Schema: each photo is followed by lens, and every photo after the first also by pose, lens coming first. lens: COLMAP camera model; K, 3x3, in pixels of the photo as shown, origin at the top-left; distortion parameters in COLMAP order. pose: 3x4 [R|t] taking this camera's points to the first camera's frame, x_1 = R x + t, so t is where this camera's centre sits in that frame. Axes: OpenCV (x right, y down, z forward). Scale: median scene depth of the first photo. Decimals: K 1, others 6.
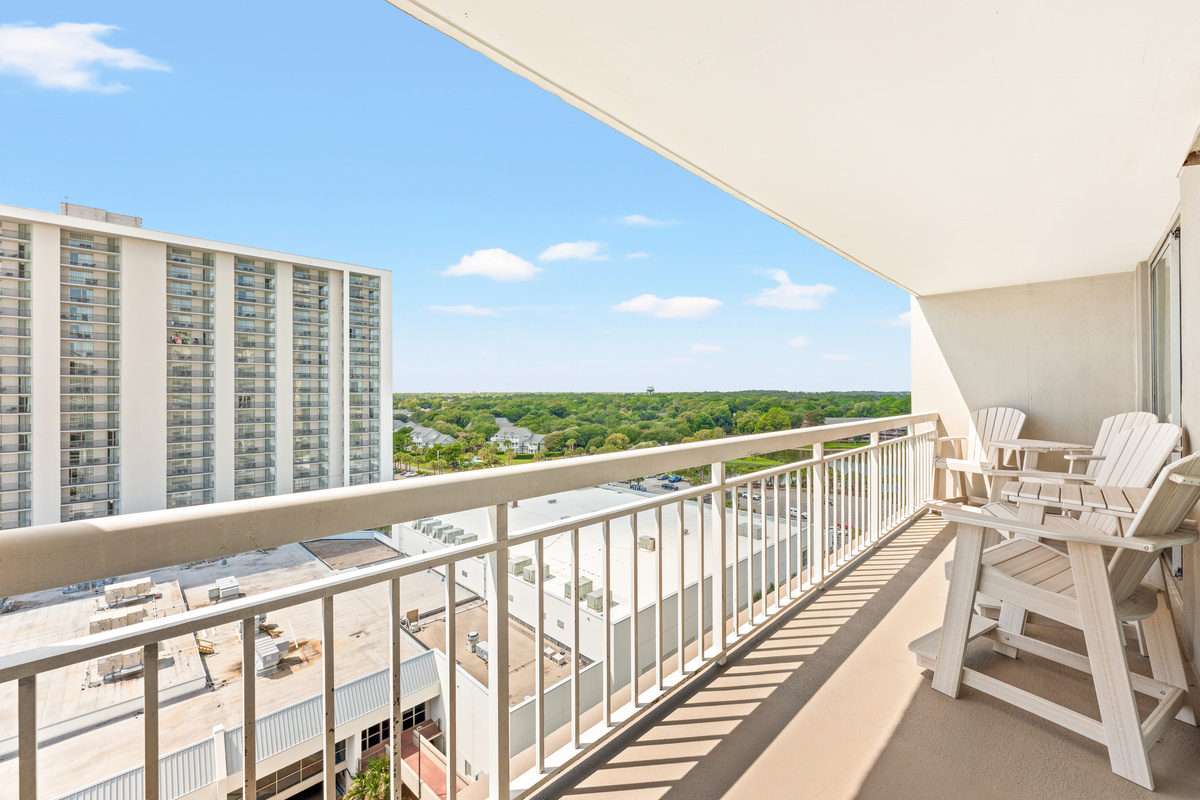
lens RADIAL K [[488.2, 0, 601.5], [0, 488.2, 386.0], [0, 0, 1]] dist [0.002057, 0.000046]
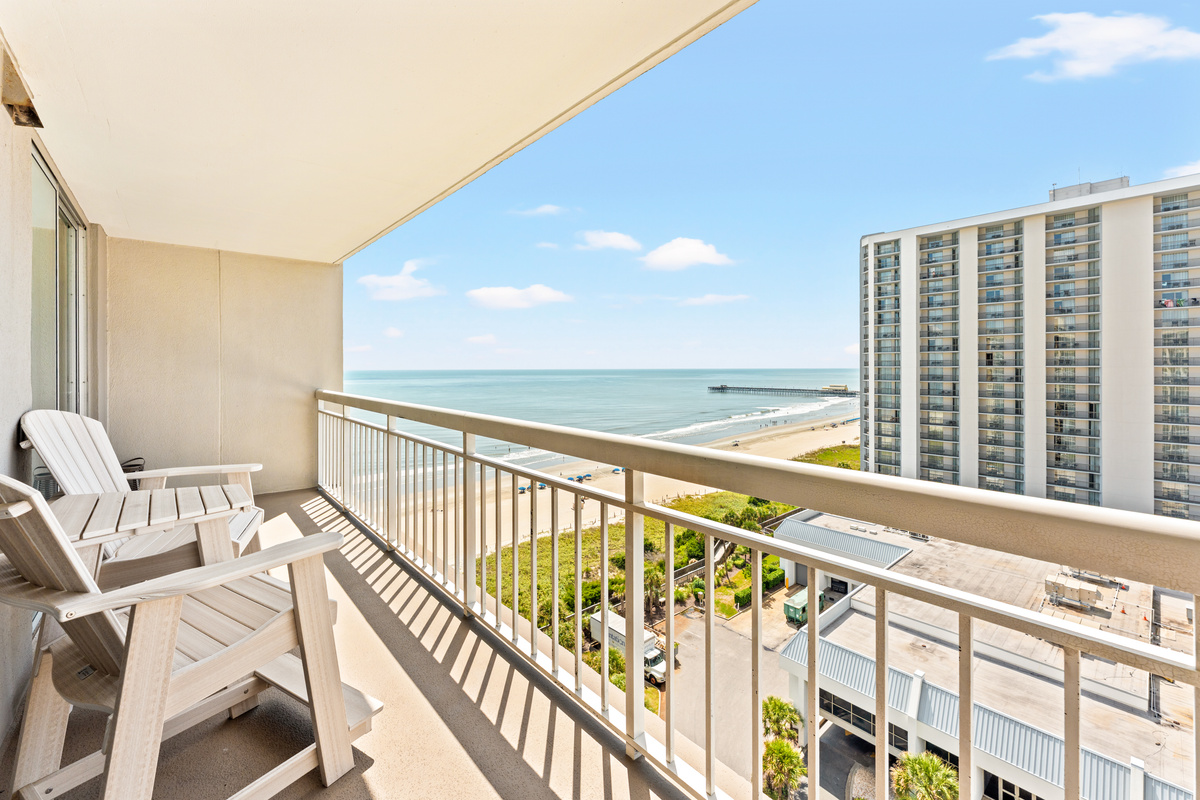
lens RADIAL K [[501.5, 0, 604.2], [0, 501.5, 362.1], [0, 0, 1]] dist [0.002279, 0.000496]
pose [[-0.075931, -0.006519, -0.997092, 0.092849], [0.015131, 0.999856, -0.007689, 0.000957], [0.996998, -0.015671, -0.075821, 0.093152]]
